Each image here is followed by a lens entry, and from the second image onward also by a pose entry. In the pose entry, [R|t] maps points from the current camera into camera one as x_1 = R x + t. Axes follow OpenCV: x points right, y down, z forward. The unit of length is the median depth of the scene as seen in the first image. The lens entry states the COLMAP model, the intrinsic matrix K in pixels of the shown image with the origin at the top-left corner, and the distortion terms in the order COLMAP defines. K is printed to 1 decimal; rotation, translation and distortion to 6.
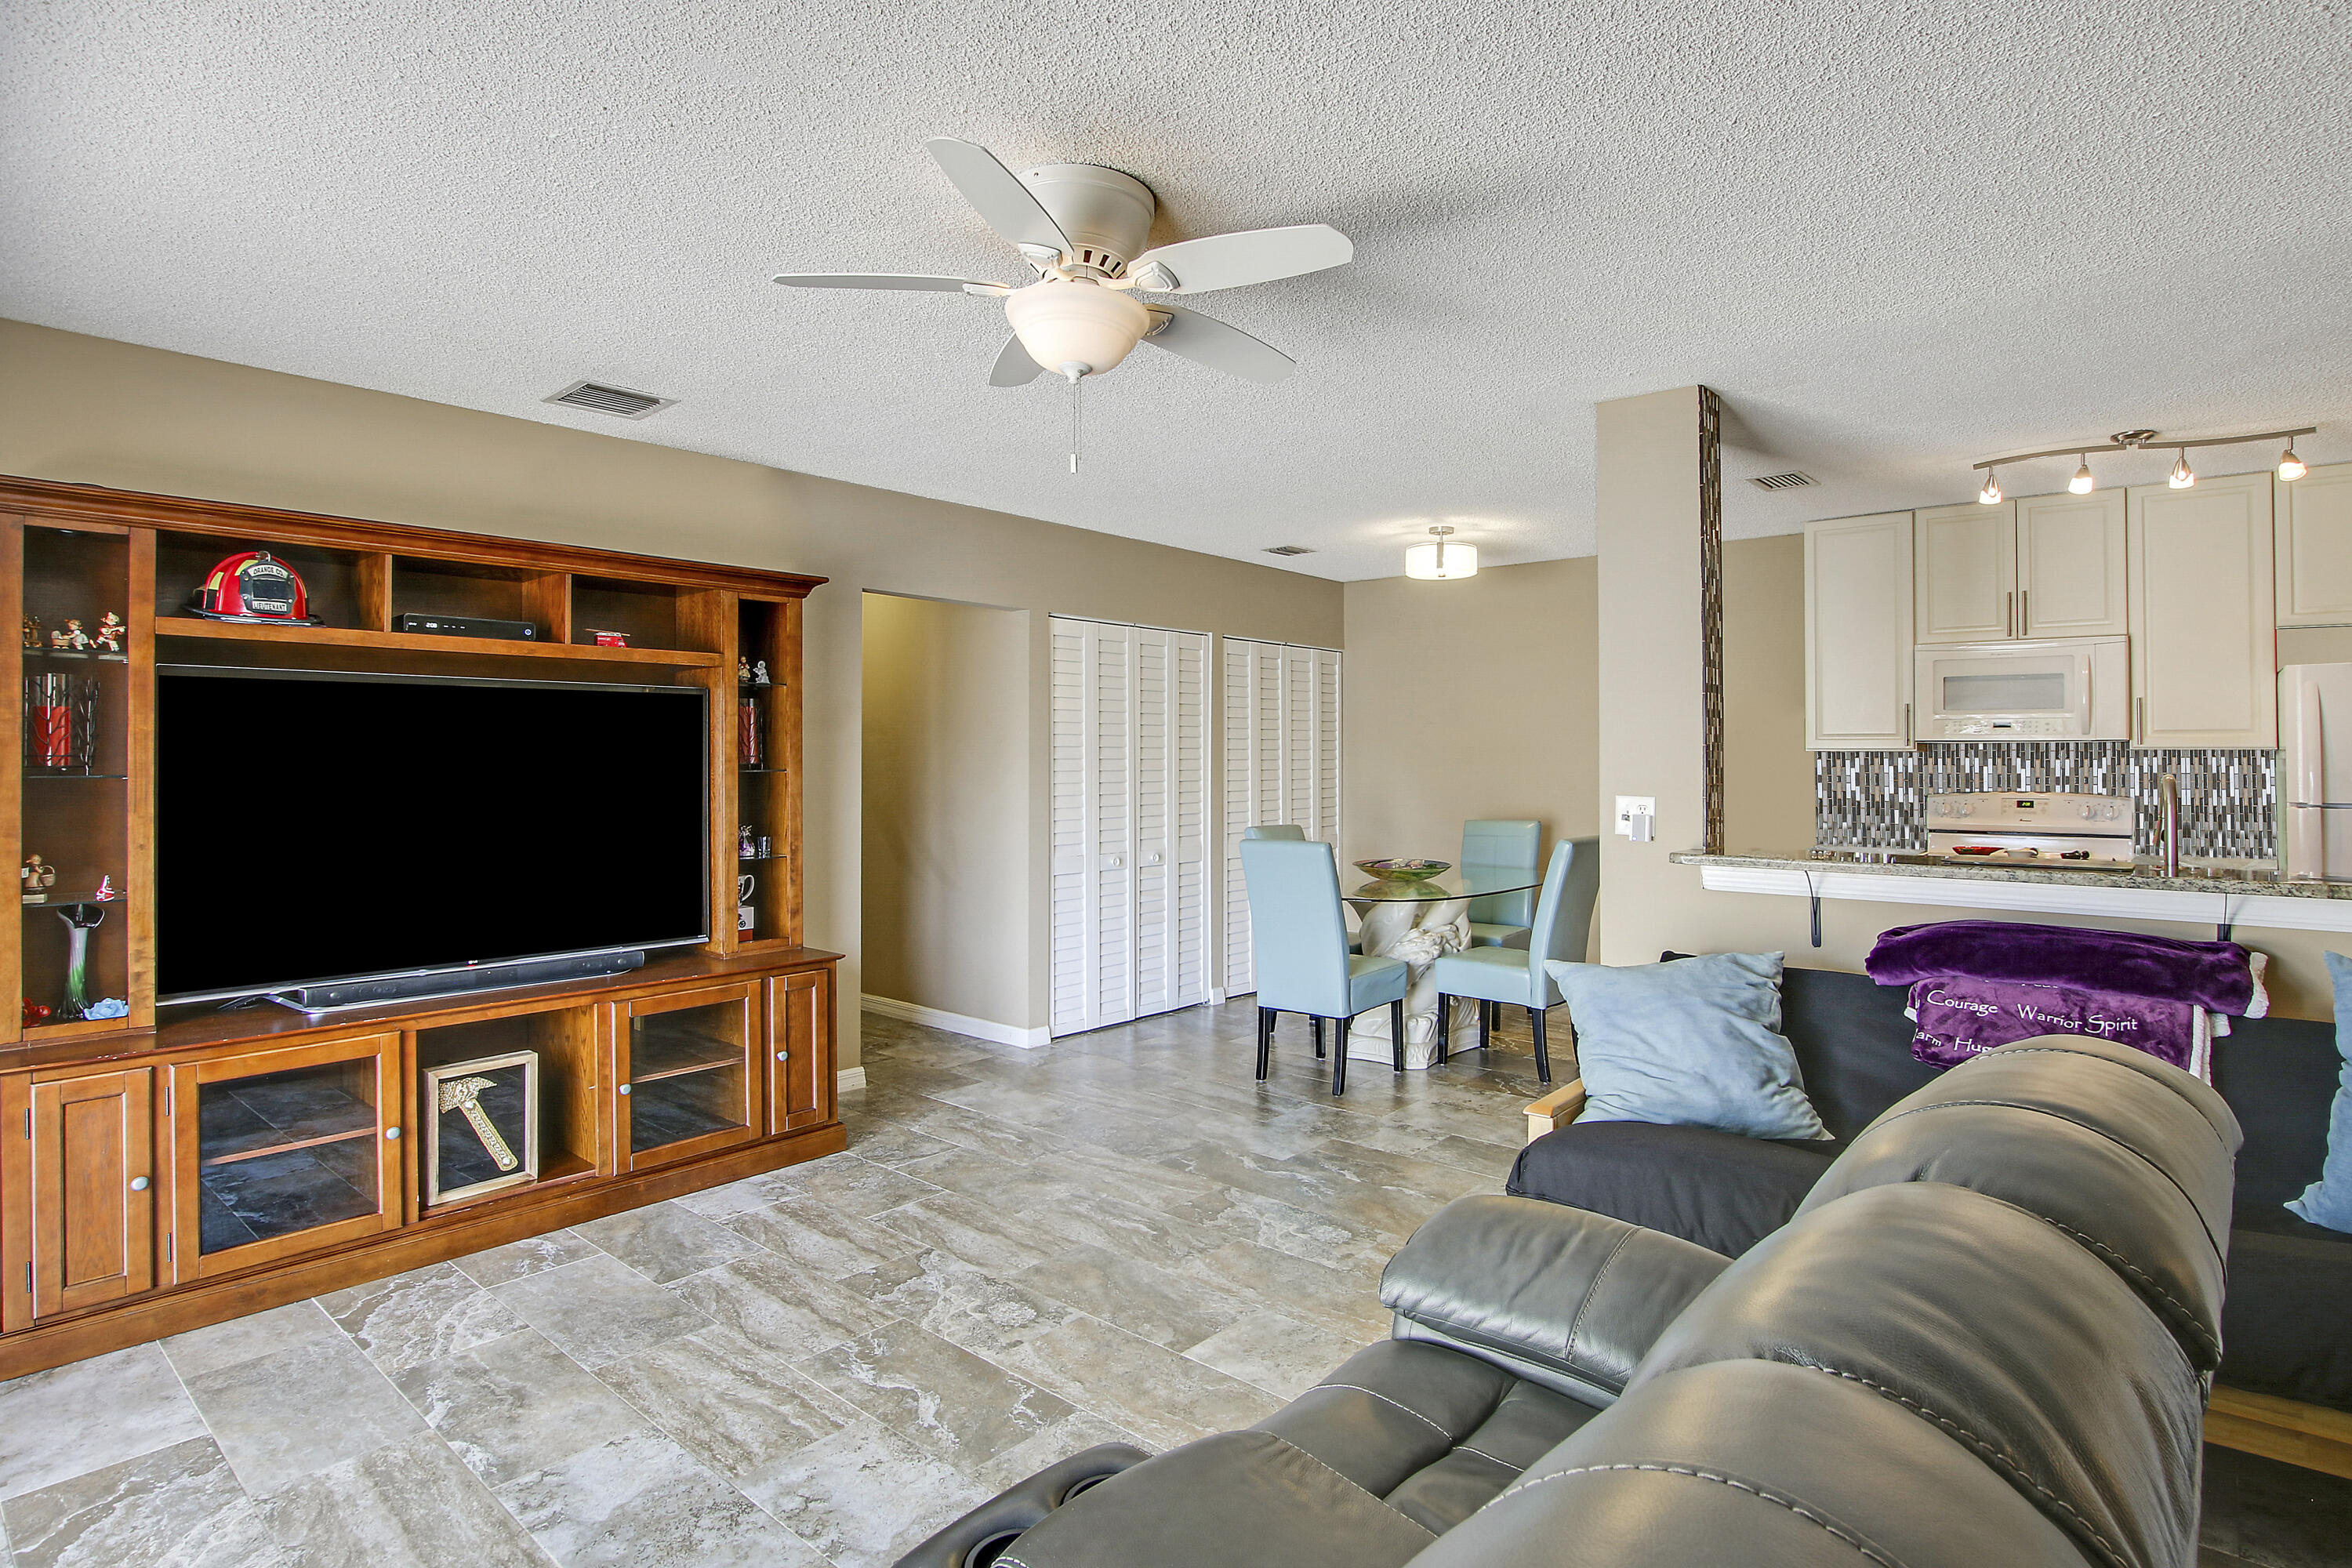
lens RADIAL K [[1210.8, 0, 1197.2], [0, 1210.8, 733.9], [0, 0, 1]] dist [-0.027228, 0.001103]
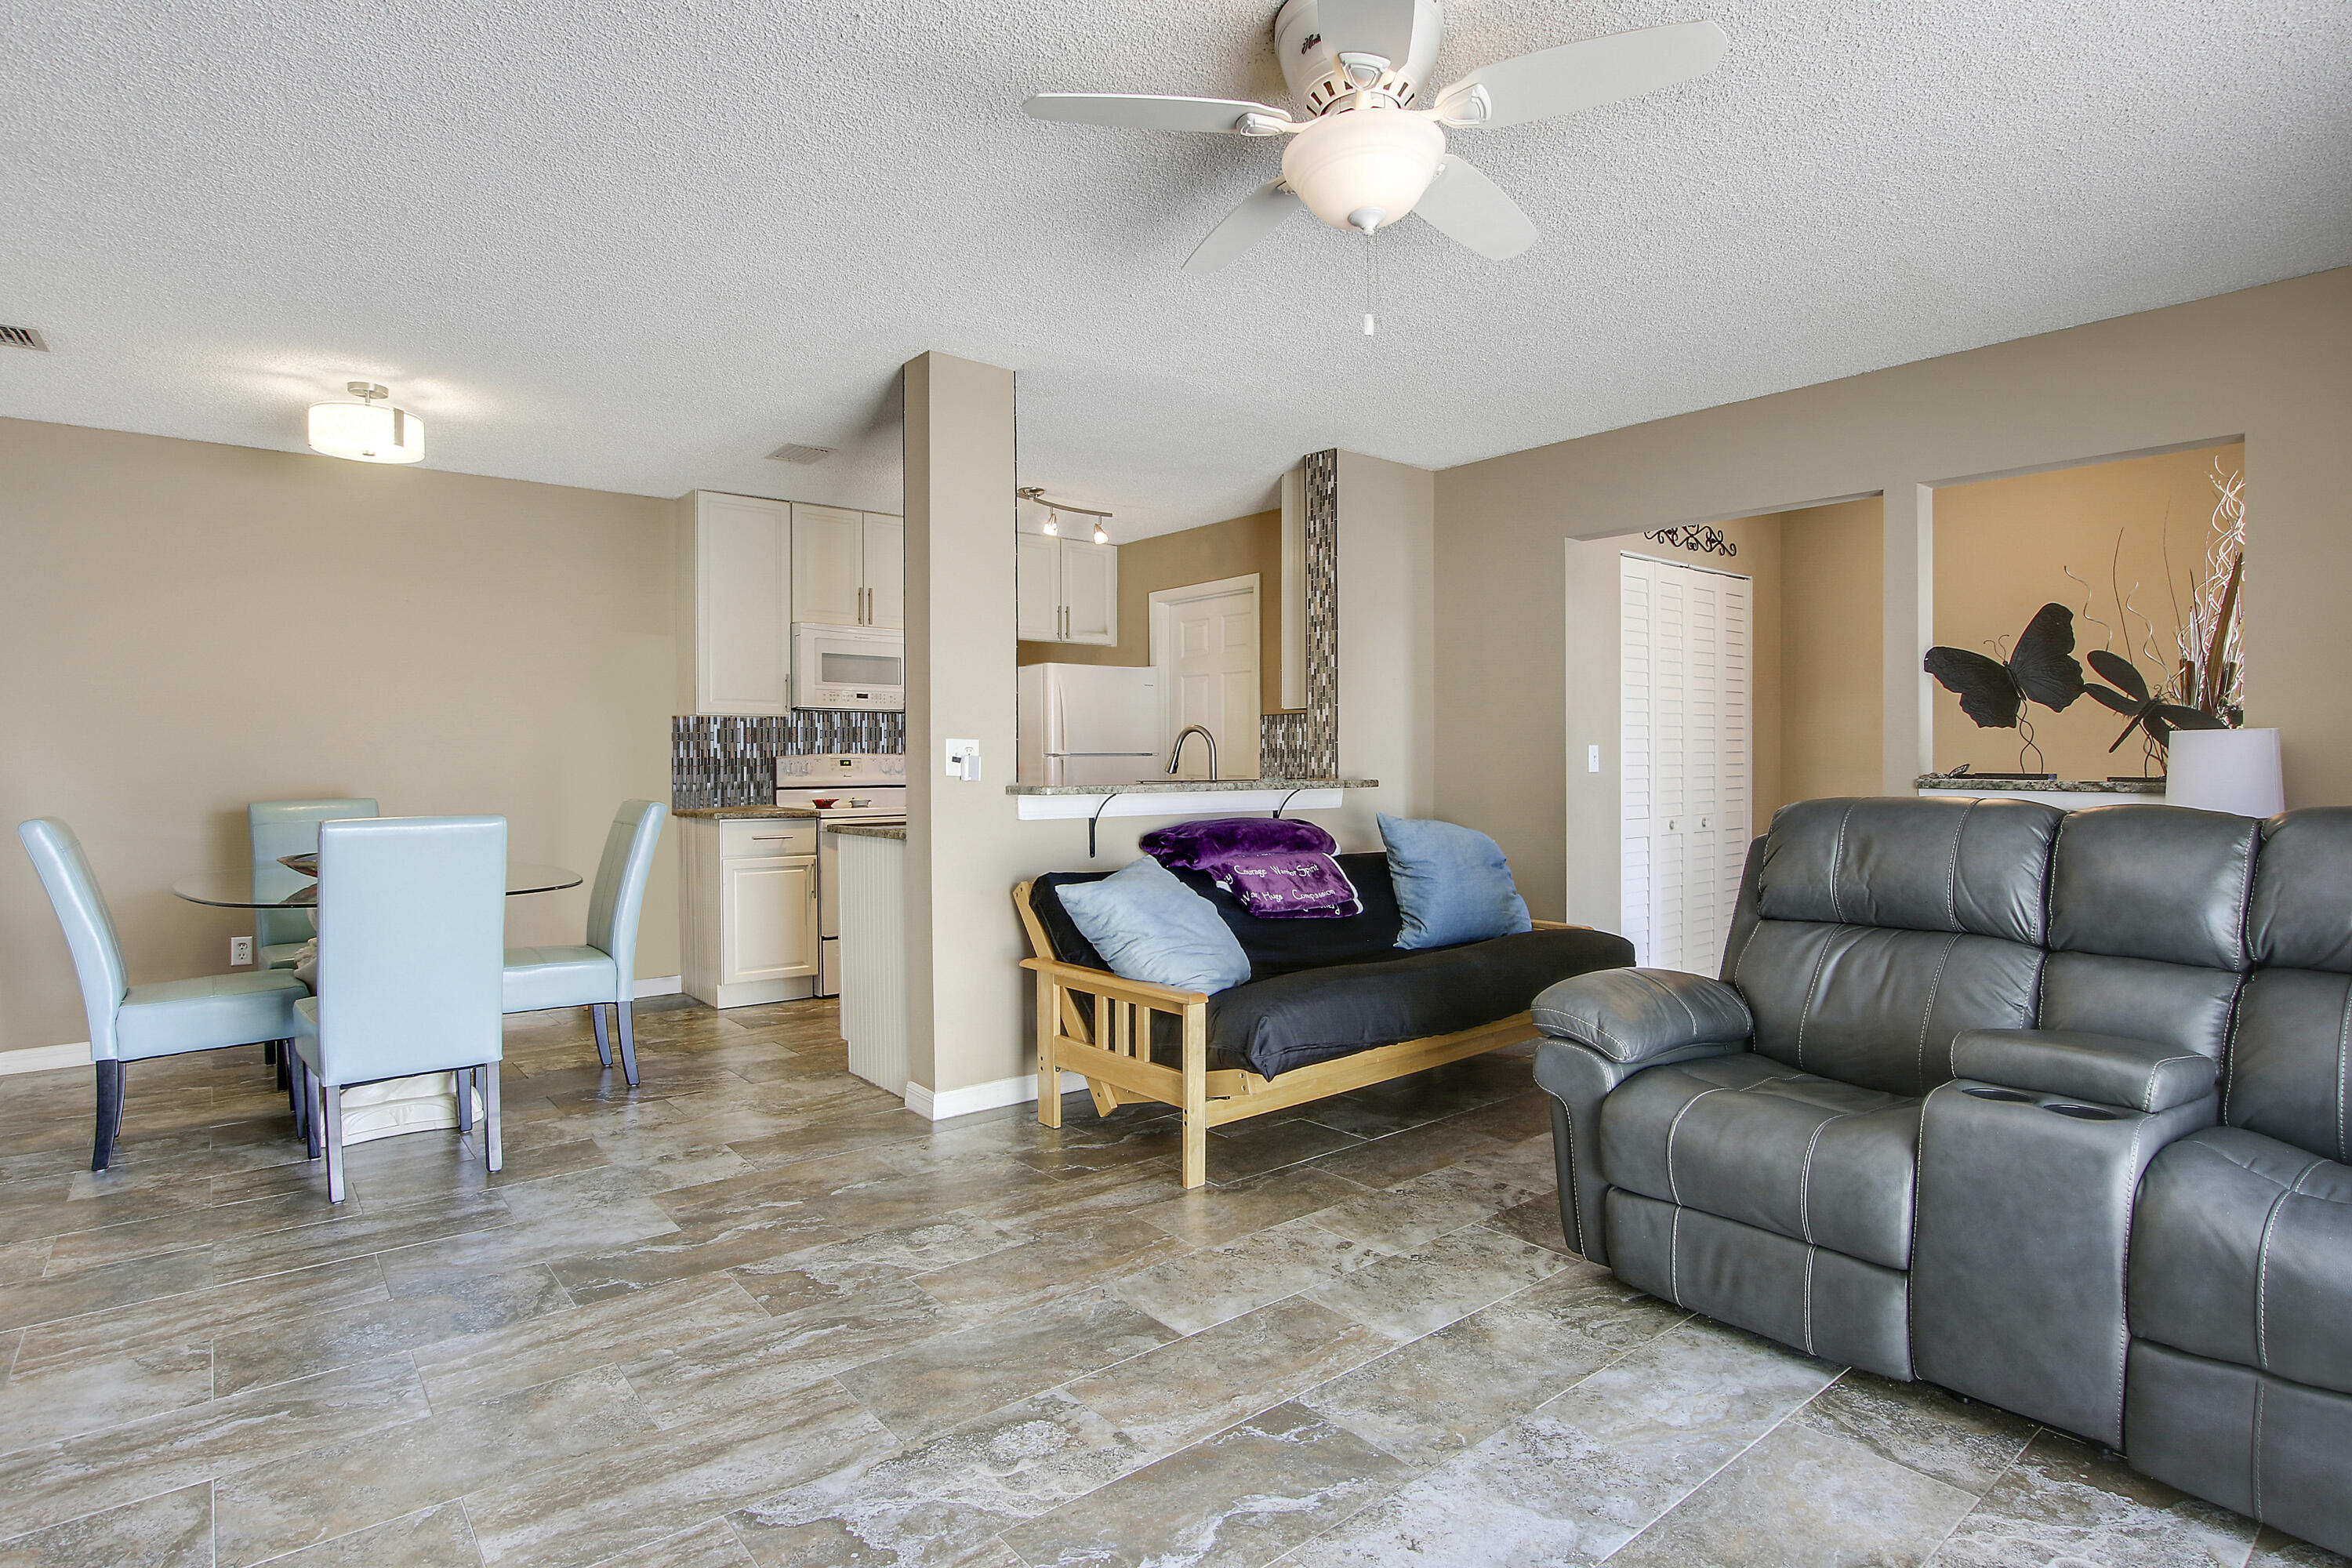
lens RADIAL K [[1210.8, 0, 1192.0], [0, 1210.8, 771.2], [0, 0, 1]] dist [-0.027228, 0.001103]
pose [[0.169468, -0.012000, 0.985463, -0.595512], [-0.018822, 0.999704, 0.015410, 0.054685], [-0.985356, -0.021160, 0.169192, 0.570383]]
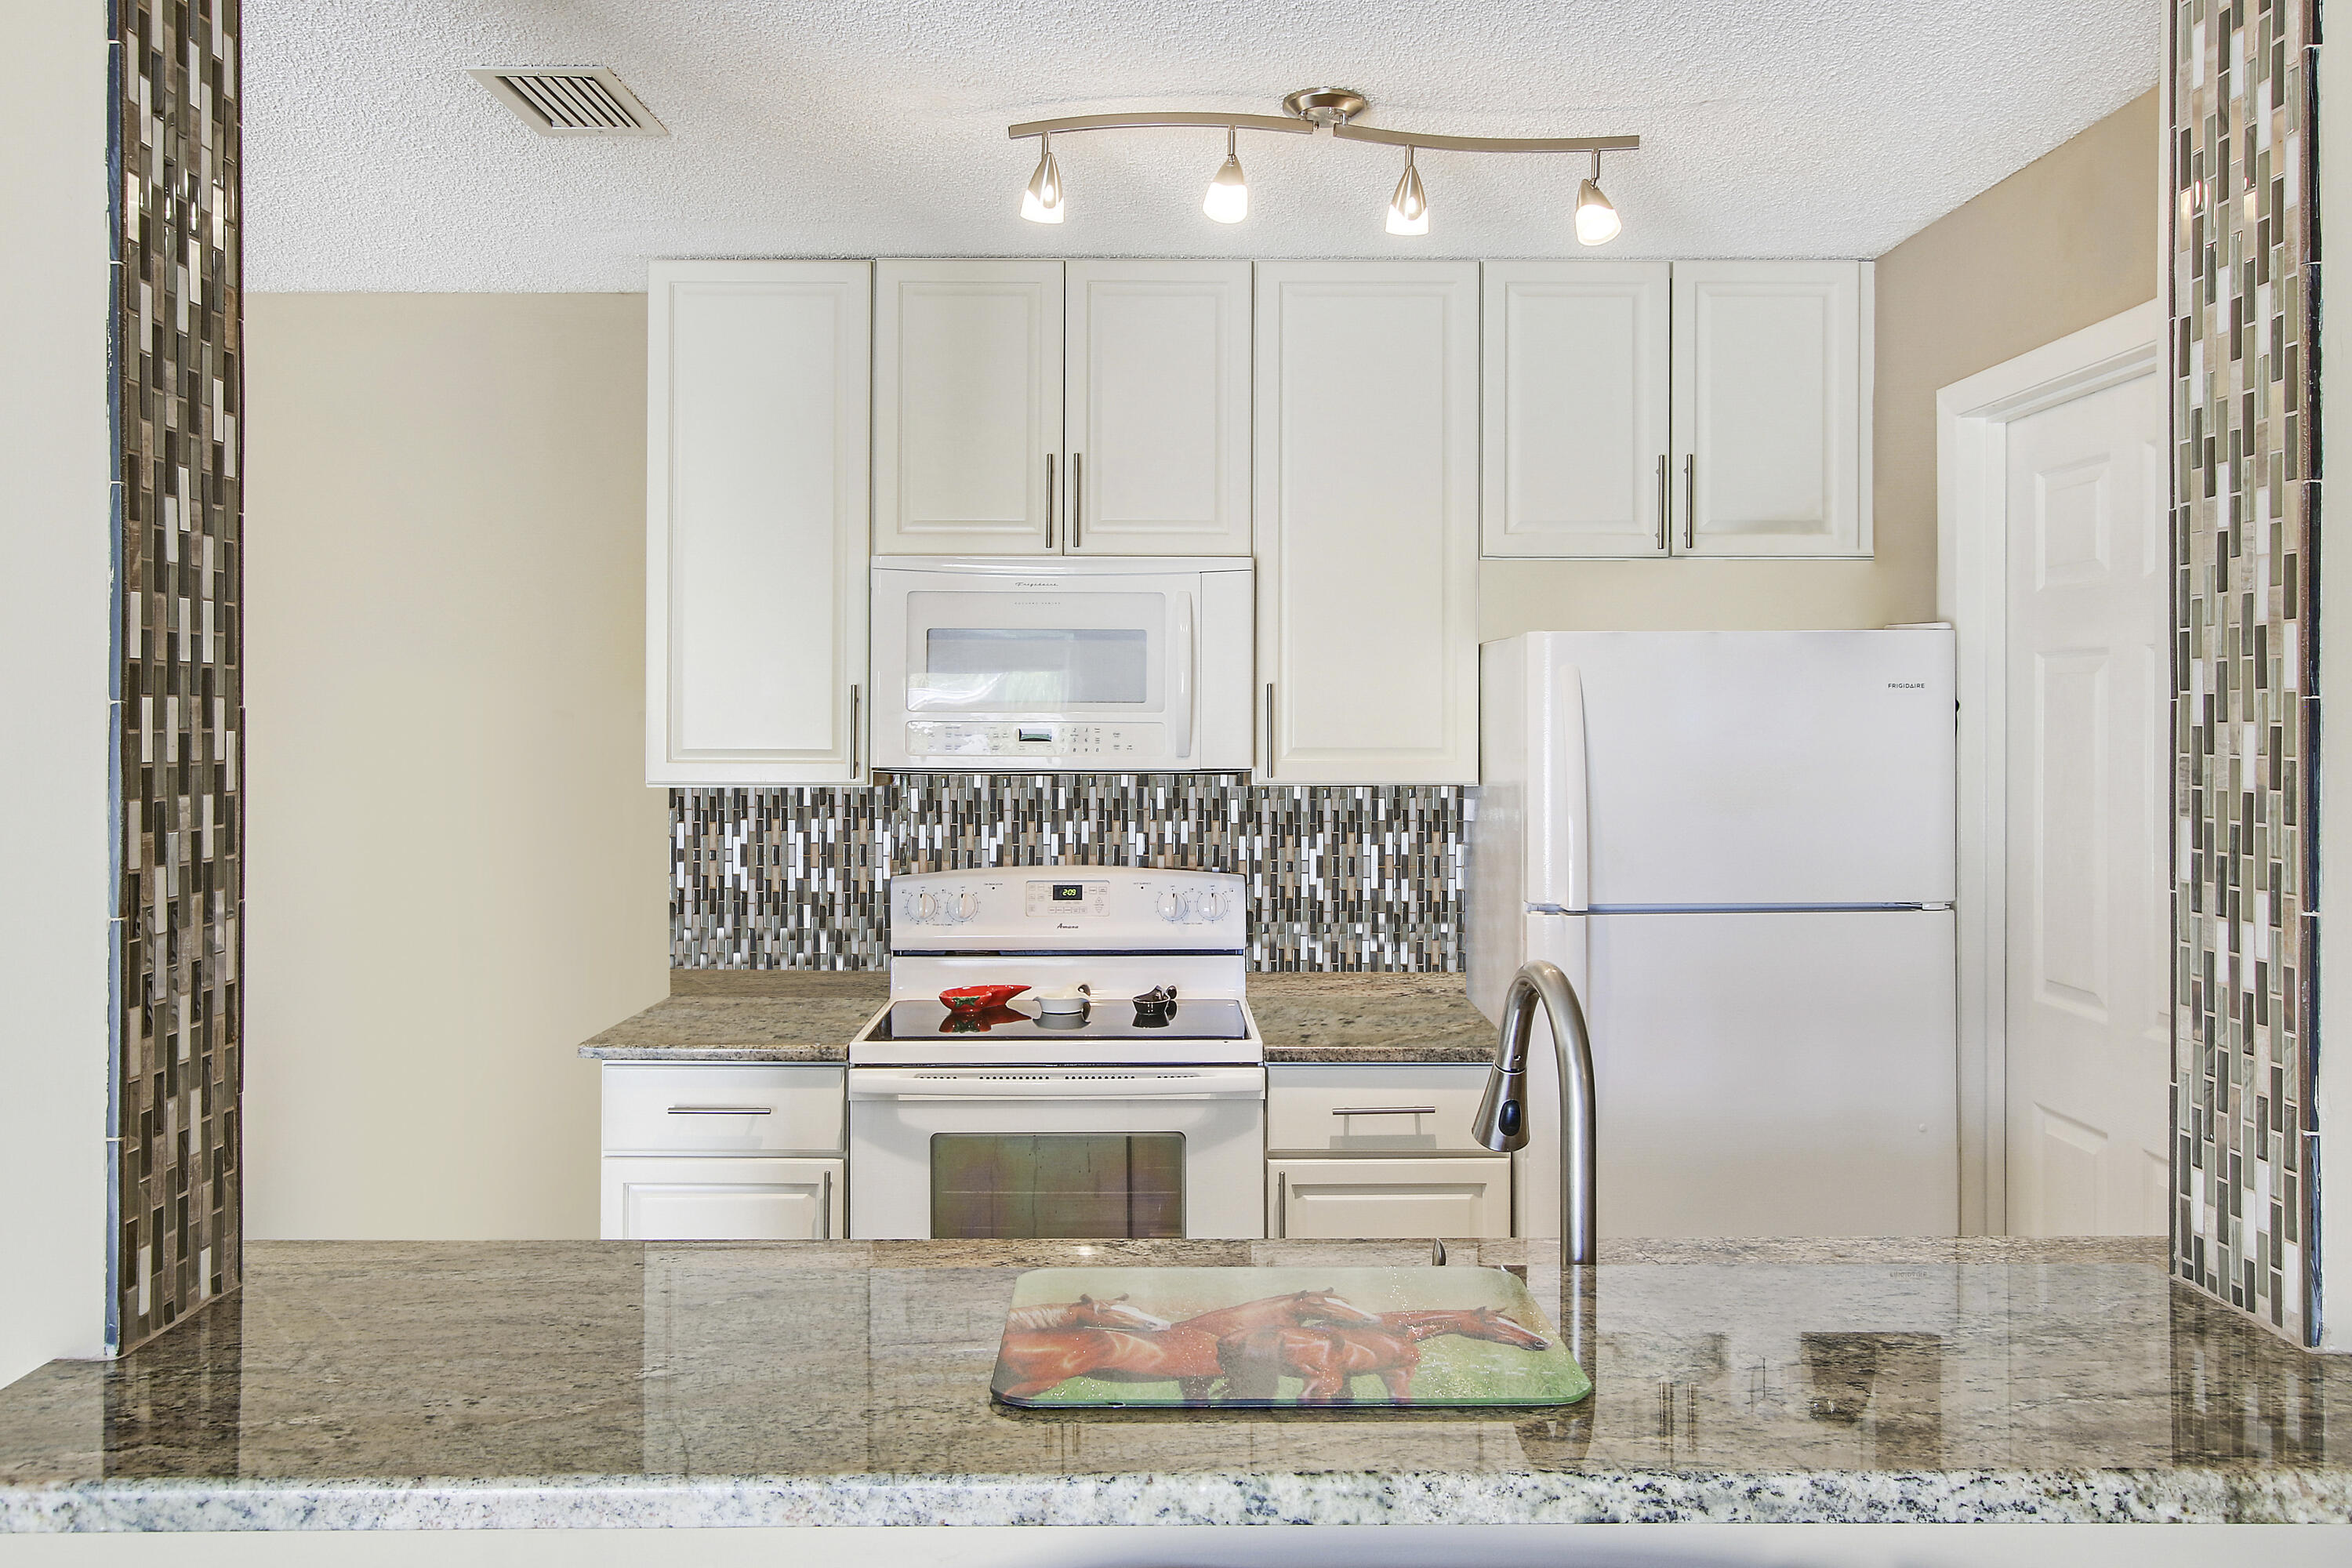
lens RADIAL K [[1834.4, 0, 1180.1], [0, 1834.4, 718.1], [0, 0, 1]] dist [0.040819, -0.023128]
pose [[0.750674, -0.000324, 0.660672, 0.297865], [-0.016506, 0.999679, 0.019246, -0.035366], [-0.660466, -0.025352, 0.750428, 0.521887]]
